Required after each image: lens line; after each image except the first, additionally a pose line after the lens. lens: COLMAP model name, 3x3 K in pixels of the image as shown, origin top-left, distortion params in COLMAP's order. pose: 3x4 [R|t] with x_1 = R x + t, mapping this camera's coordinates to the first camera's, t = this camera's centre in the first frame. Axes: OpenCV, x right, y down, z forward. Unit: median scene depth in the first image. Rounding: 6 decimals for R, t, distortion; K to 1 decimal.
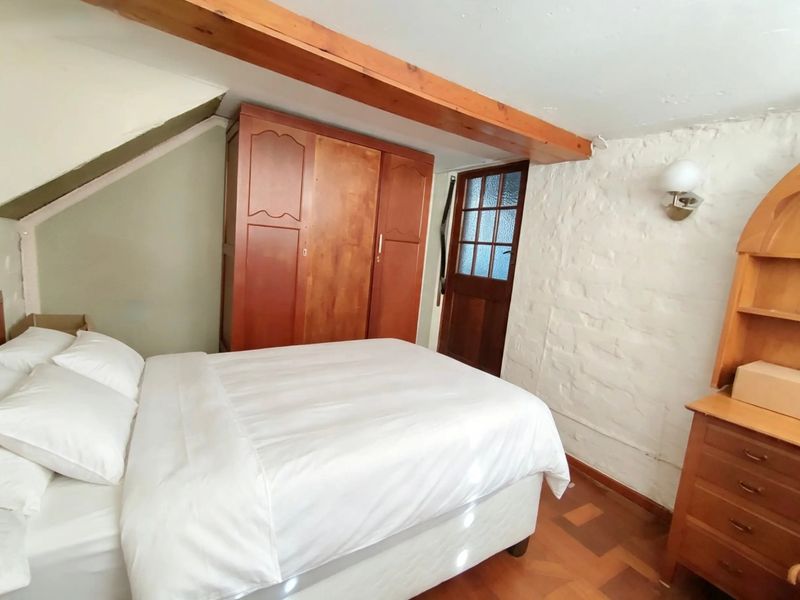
lens RADIAL K [[361.7, 0, 399.6], [0, 361.7, 296.1], [0, 0, 1]] dist [-0.028517, 0.020690]
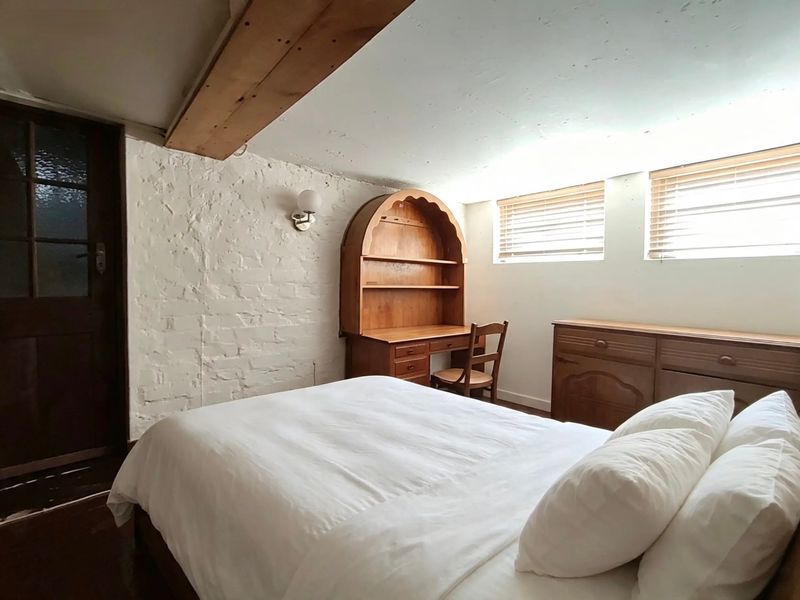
lens RADIAL K [[361.7, 0, 399.6], [0, 361.7, 296.1], [0, 0, 1]] dist [-0.028517, 0.020690]
pose [[-0.143238, -0.119512, 0.982446, -0.534725], [0.117427, 0.983618, 0.136775, -0.085705], [-0.982697, 0.134957, -0.126857, 0.656540]]
